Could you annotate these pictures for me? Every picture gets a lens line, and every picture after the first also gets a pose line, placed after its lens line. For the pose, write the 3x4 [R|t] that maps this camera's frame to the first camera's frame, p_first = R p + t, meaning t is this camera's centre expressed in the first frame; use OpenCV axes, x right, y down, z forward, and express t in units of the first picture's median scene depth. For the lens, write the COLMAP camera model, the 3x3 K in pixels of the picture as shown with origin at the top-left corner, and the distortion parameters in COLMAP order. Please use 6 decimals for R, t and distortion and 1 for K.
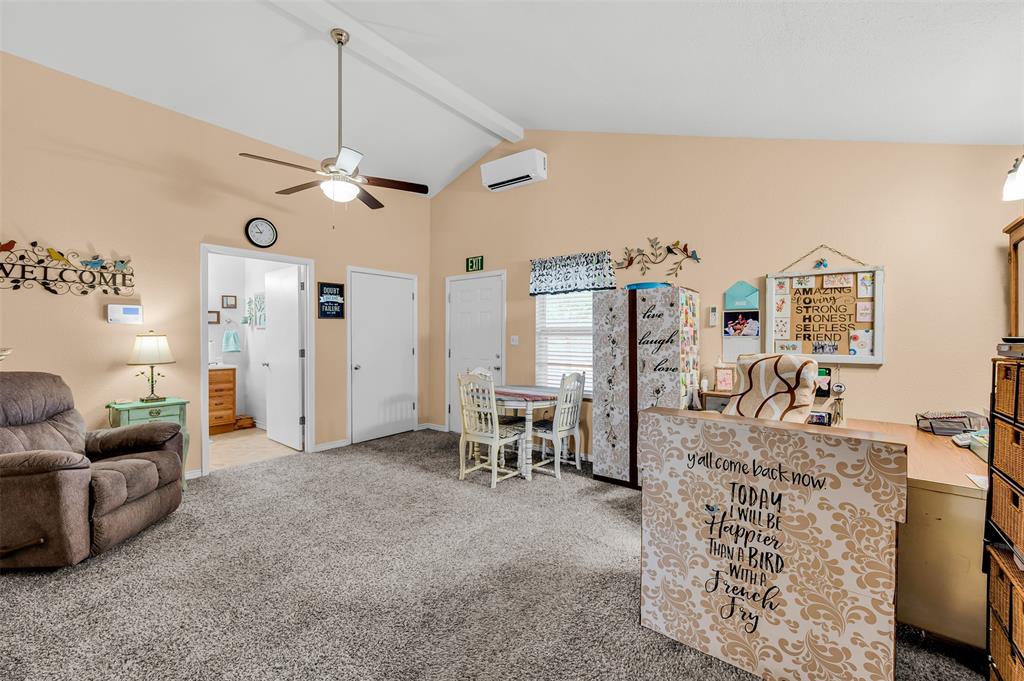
lens RADIAL K [[410.9, 0, 512.5], [0, 410.9, 336.1], [0, 0, 1]] dist [0.000000, 0.000056]
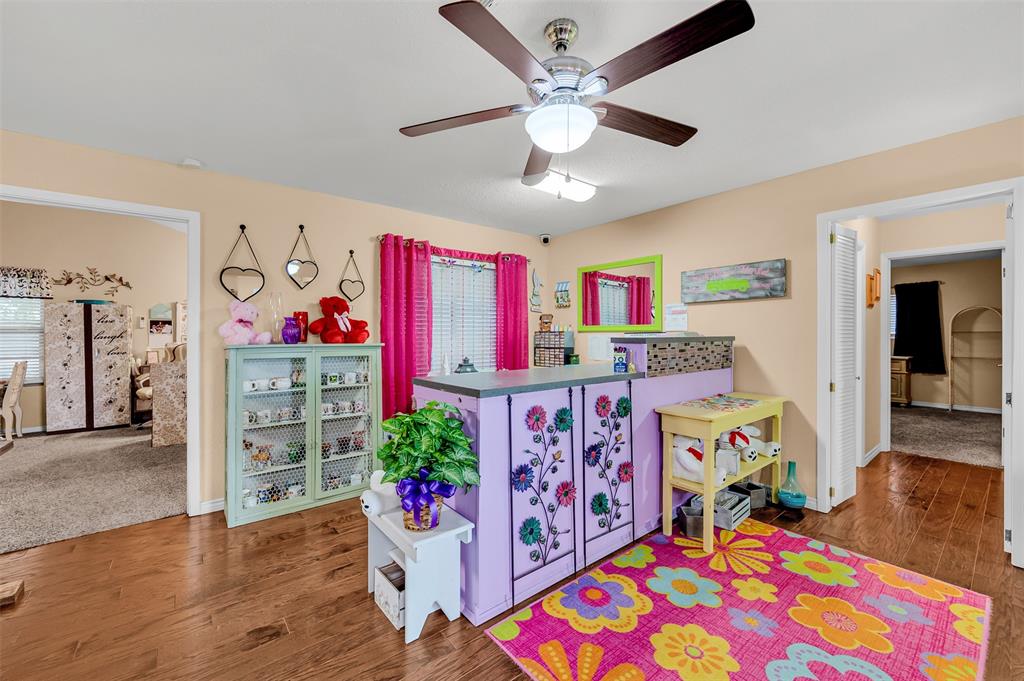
lens RADIAL K [[410.9, 0, 511.8], [0, 410.9, 335.0], [0, 0, 1]] dist [0.000000, 0.000056]
pose [[0.220523, -0.006273, 0.975362, -0.854955], [0.003803, 0.999977, 0.005571, 0.002018], [-0.975374, 0.002481, 0.220542, -0.894628]]
